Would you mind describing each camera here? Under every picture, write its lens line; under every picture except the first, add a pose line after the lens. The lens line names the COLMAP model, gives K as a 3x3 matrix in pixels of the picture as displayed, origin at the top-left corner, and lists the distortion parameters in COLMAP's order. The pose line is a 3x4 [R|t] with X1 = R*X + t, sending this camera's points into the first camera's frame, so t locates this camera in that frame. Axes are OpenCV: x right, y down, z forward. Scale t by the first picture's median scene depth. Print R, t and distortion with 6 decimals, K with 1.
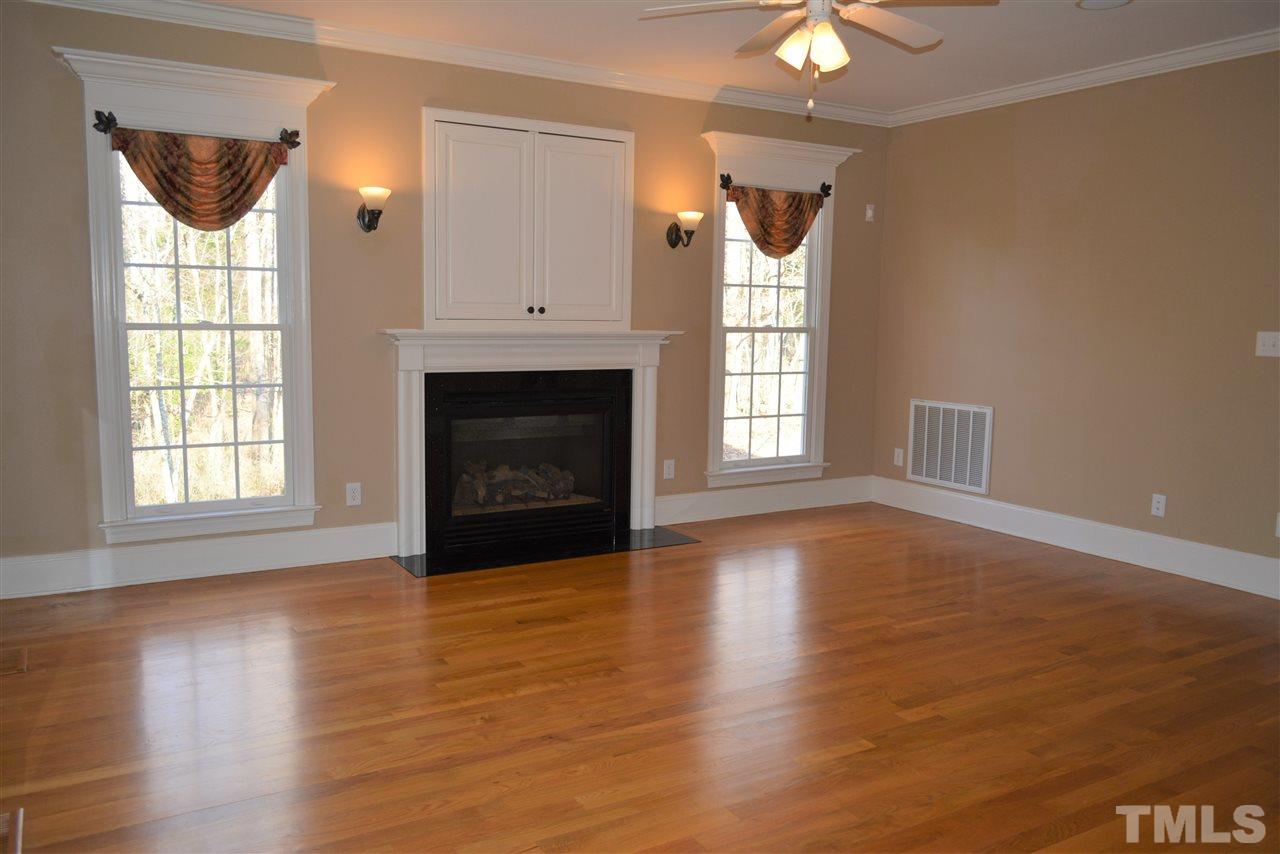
lens RADIAL K [[1003.8, 0, 643.0], [0, 1003.8, 431.5], [0, 0, 1]] dist [-0.007429, 0.001177]
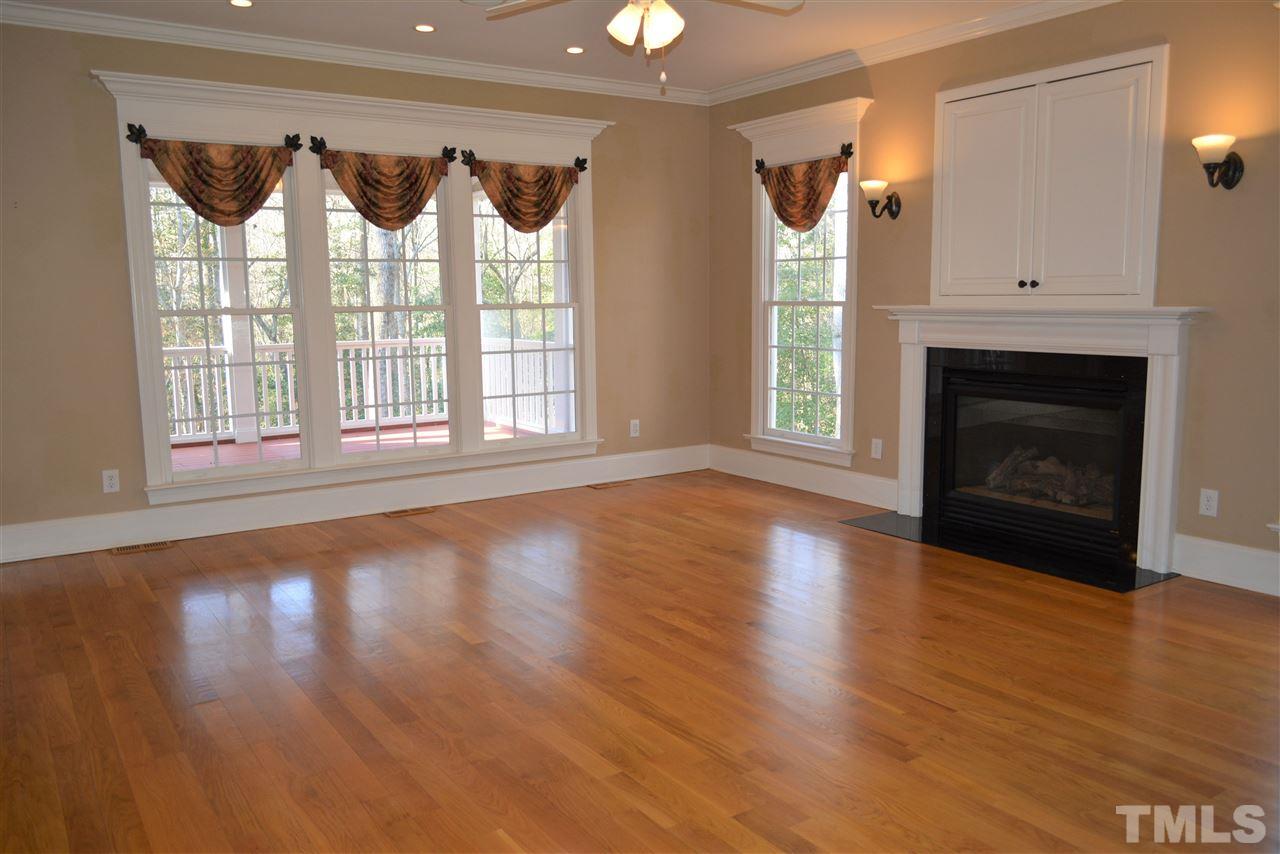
lens RADIAL K [[1003.8, 0, 643.0], [0, 1003.8, 431.5], [0, 0, 1]] dist [-0.007429, 0.001177]
pose [[0.057295, 0.113906, -0.991838, 0.725908], [-0.114534, 0.987661, 0.106810, -0.043602], [0.991766, 0.107480, 0.069635, 0.568726]]
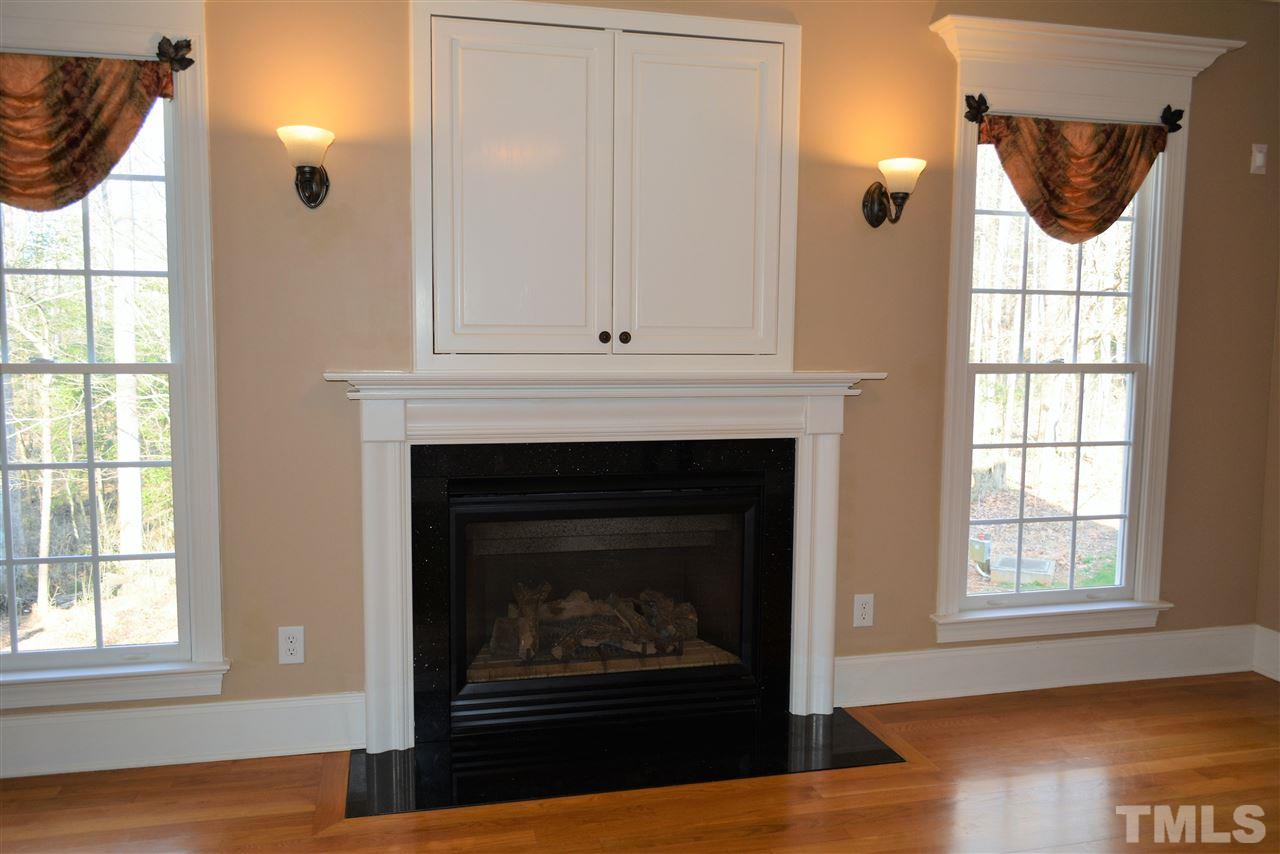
lens RADIAL K [[1027.8, 0, 639.1], [0, 1027.8, 433.2], [0, 0, 1]] dist [-0.007709, -0.003661]
pose [[0.955087, 0.019550, -0.295679, 0.077993], [-0.027836, 0.999328, -0.023839, -0.048284], [0.295015, 0.030999, 0.954990, 0.409480]]
